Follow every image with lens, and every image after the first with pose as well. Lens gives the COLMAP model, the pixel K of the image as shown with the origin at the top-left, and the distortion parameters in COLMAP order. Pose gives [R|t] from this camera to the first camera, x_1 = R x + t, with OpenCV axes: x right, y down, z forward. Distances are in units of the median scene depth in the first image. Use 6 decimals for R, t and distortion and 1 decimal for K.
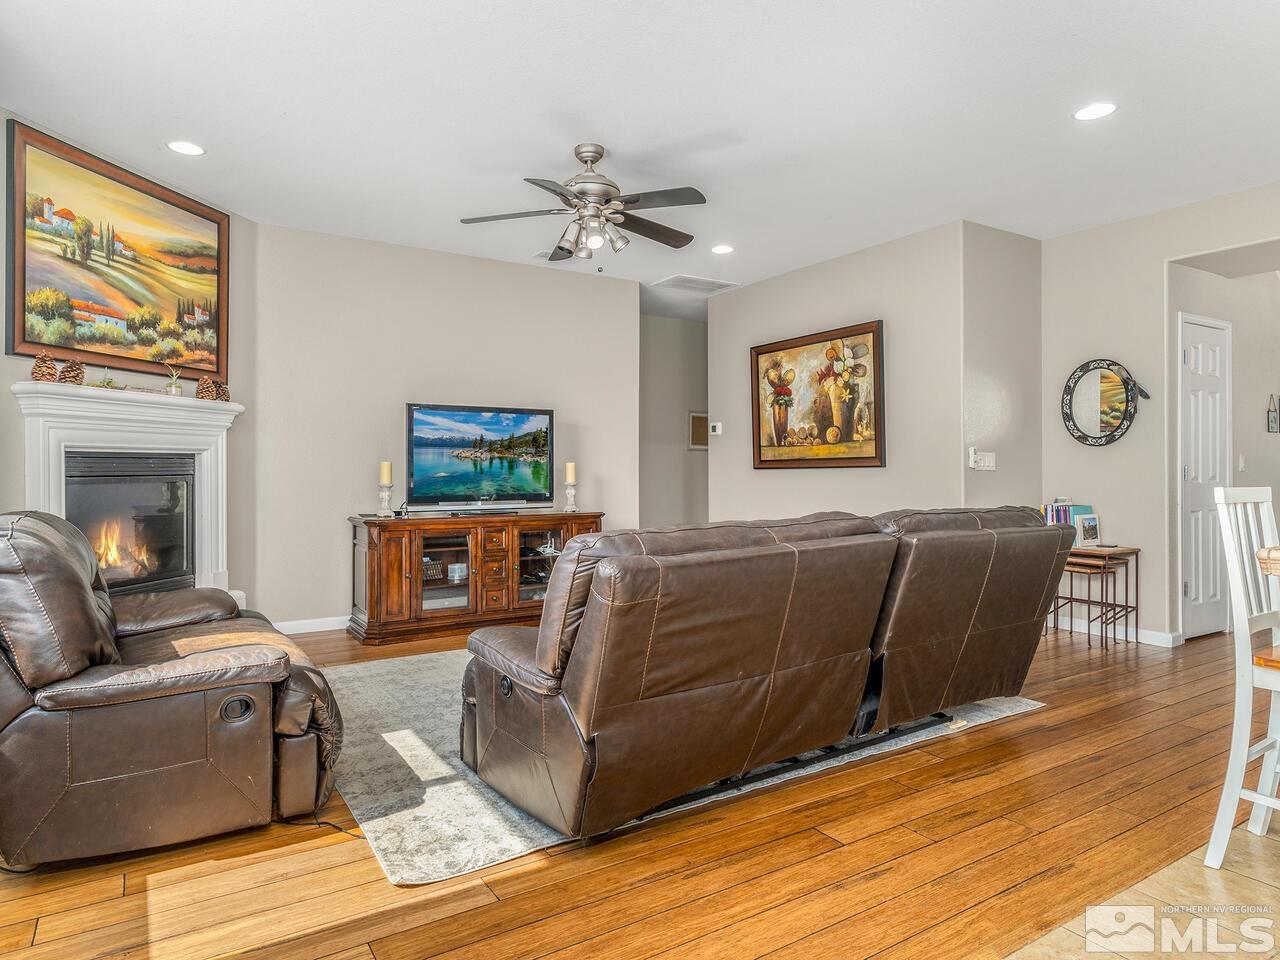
lens RADIAL K [[771.5, 0, 629.4], [0, 771.5, 471.9], [0, 0, 1]] dist [0.001016, 0.009856]
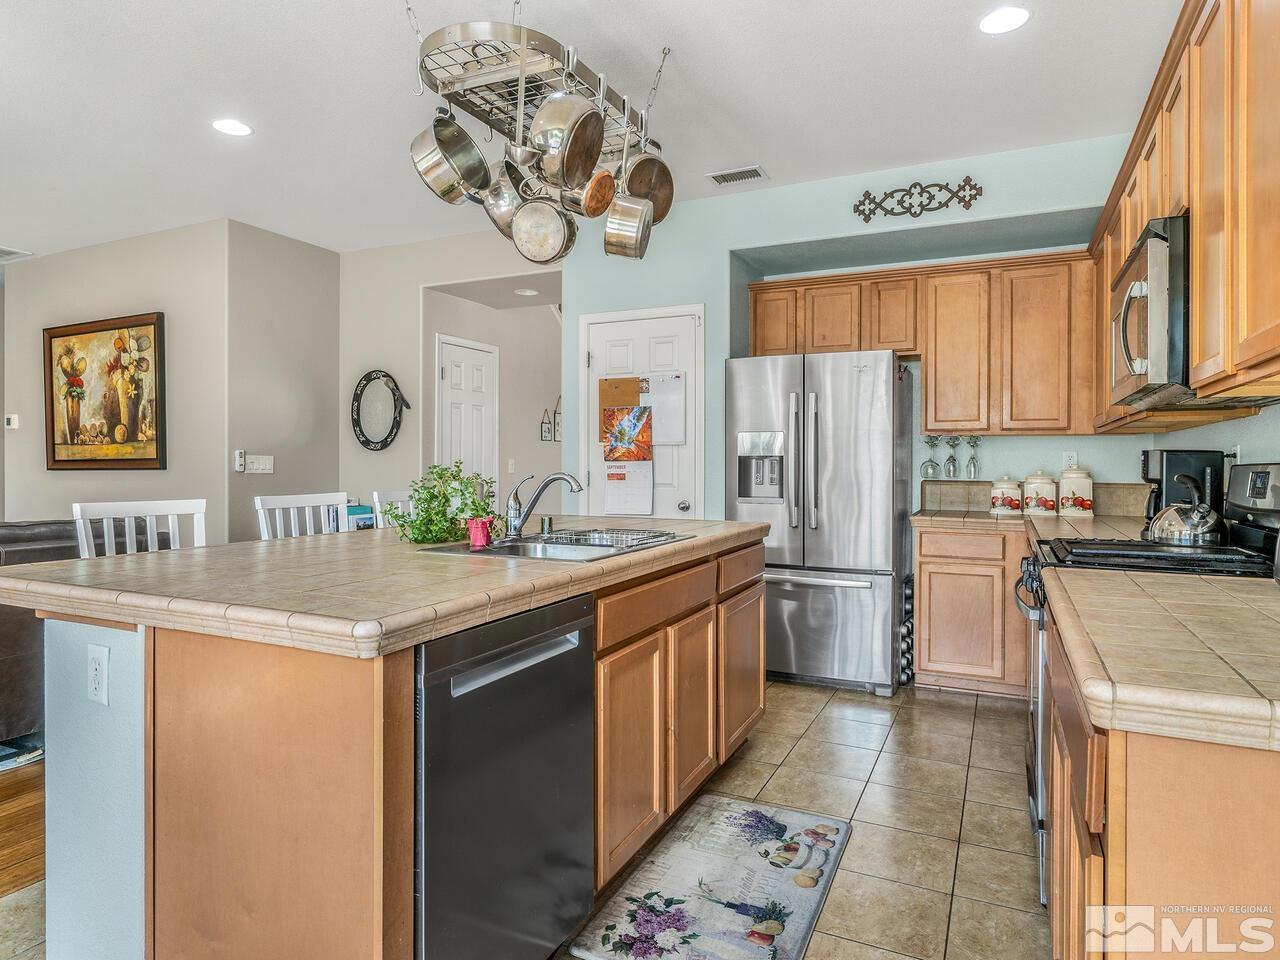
lens RADIAL K [[771.5, 0, 628.2], [0, 771.5, 471.3], [0, 0, 1]] dist [0.001016, 0.009856]
pose [[0.849730, -0.000172, 0.527217, 0.292792], [-0.002214, 0.999990, 0.003896, -0.008498], [-0.527213, -0.004478, 0.849722, -0.087385]]
